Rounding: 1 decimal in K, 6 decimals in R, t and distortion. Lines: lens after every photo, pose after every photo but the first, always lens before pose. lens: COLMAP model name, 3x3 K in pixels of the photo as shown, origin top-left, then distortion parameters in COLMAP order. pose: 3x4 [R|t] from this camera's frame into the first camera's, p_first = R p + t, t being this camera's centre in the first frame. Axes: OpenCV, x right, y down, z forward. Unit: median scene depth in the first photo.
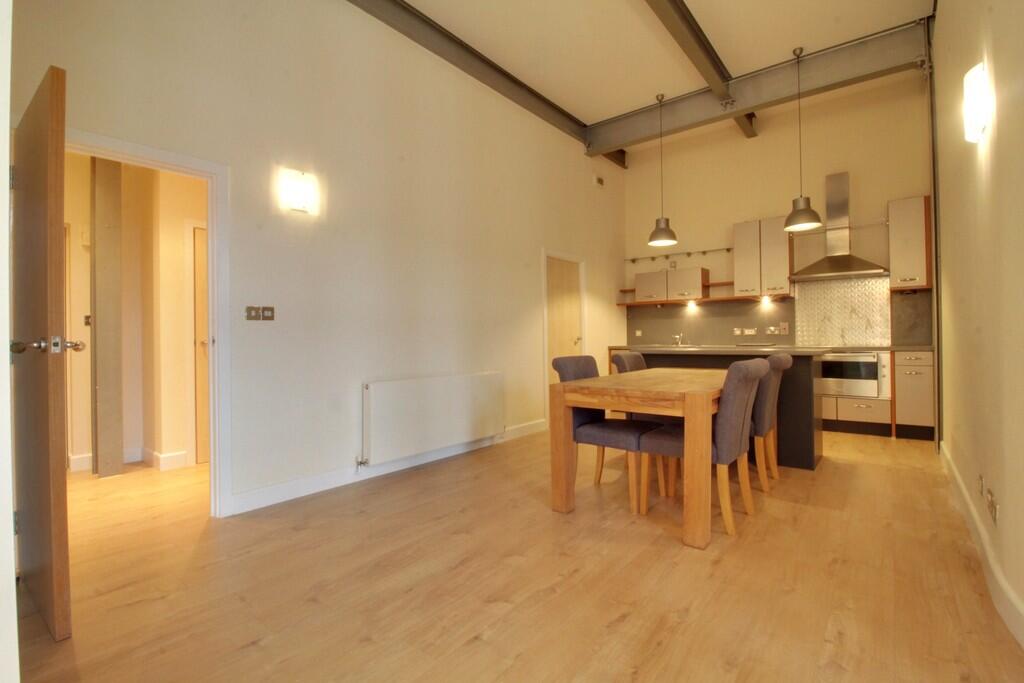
lens RADIAL K [[472.3, 0, 510.3], [0, 472.3, 336.2], [0, 0, 1]] dist [0.000893, -0.014556]
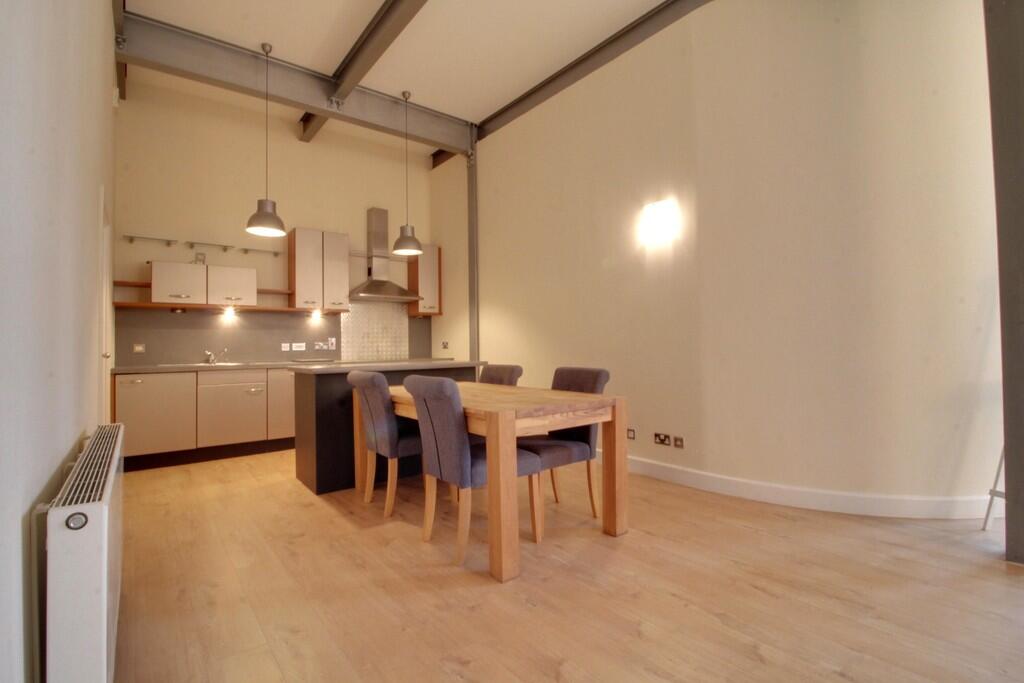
lens RADIAL K [[472.3, 0, 510.3], [0, 472.3, 336.2], [0, 0, 1]] dist [0.000893, -0.014556]
pose [[0.224636, 0.030800, 0.973956, -0.322260], [0.007526, 0.999416, -0.033341, 0.003936], [-0.974414, 0.014820, 0.224273, 0.410472]]
